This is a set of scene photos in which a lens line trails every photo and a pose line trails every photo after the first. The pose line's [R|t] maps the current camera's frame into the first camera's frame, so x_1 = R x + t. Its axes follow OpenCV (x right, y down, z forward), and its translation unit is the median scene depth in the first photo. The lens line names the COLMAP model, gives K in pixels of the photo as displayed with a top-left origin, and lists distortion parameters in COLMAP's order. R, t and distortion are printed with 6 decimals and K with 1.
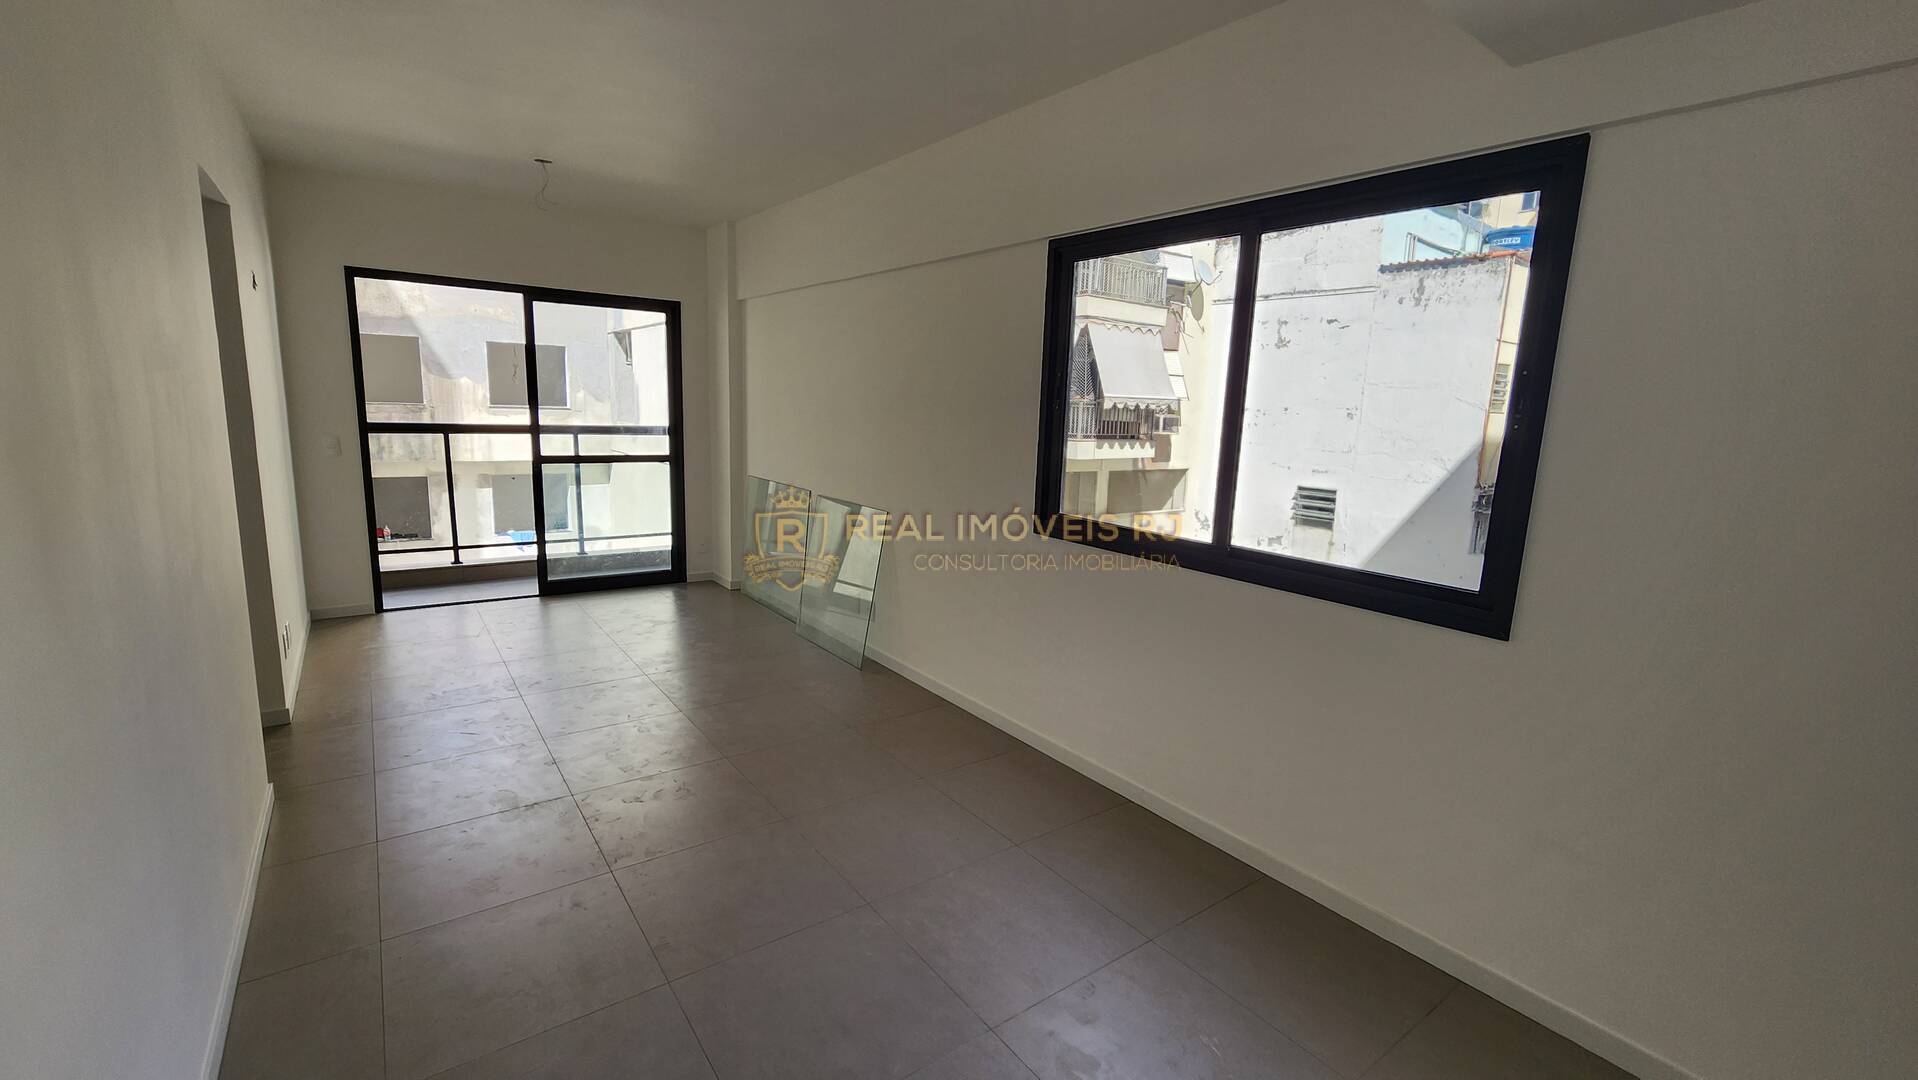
lens RADIAL K [[794.9, 0, 957.9], [0, 794.9, 539.5], [0, 0, 1]] dist [-0.000034, -0.000734]
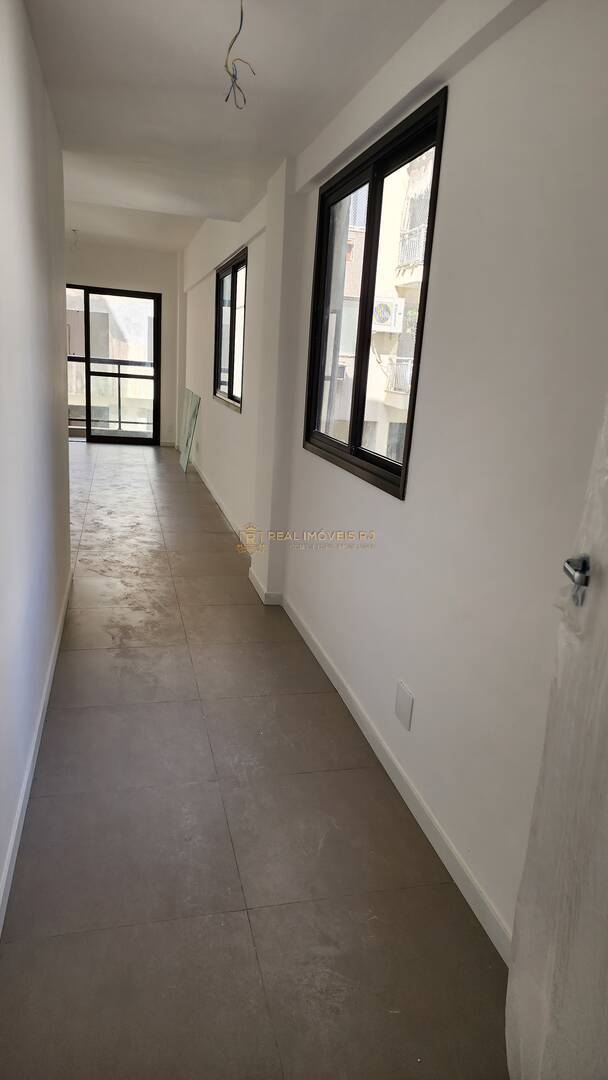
lens RADIAL K [[726.9, 0, 309.3], [0, 726.9, 544.8], [0, 0, 1]] dist [0.075579, 0.000054]
pose [[0.925824, 0.113472, -0.360519, 0.666666], [-0.093668, 0.992997, 0.071999, 0.134923], [0.366164, -0.032890, 0.929969, -0.514251]]
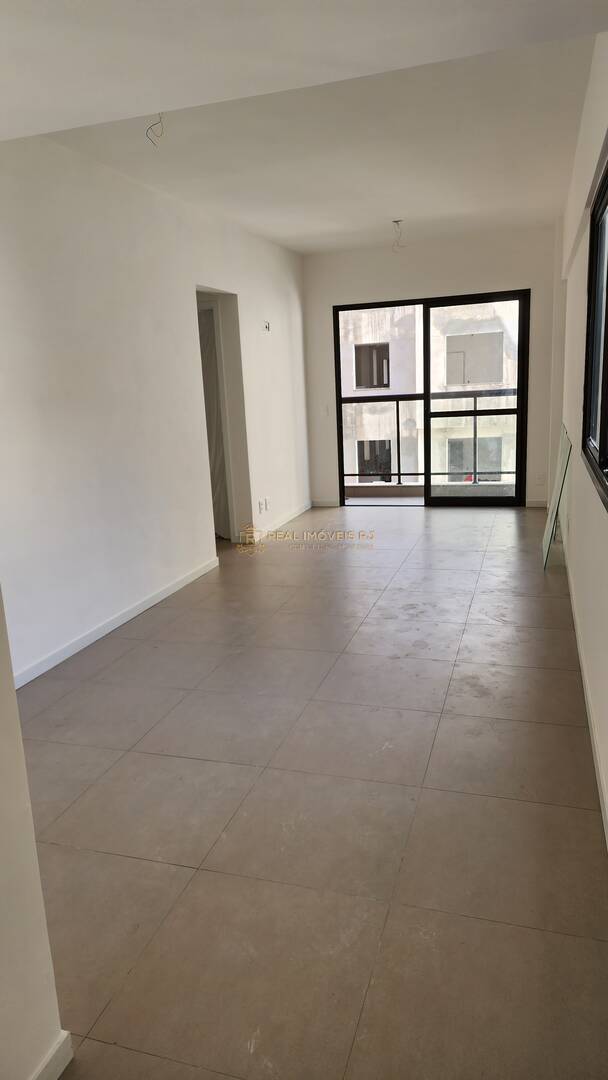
lens RADIAL K [[726.9, 0, 306.7], [0, 726.9, 535.4], [0, 0, 1]] dist [0.075579, 0.000054]
pose [[0.594690, 0.100843, -0.797606, 0.427759], [-0.063147, 0.994896, 0.078705, 0.029236], [0.801471, 0.003561, 0.598022, -0.011325]]
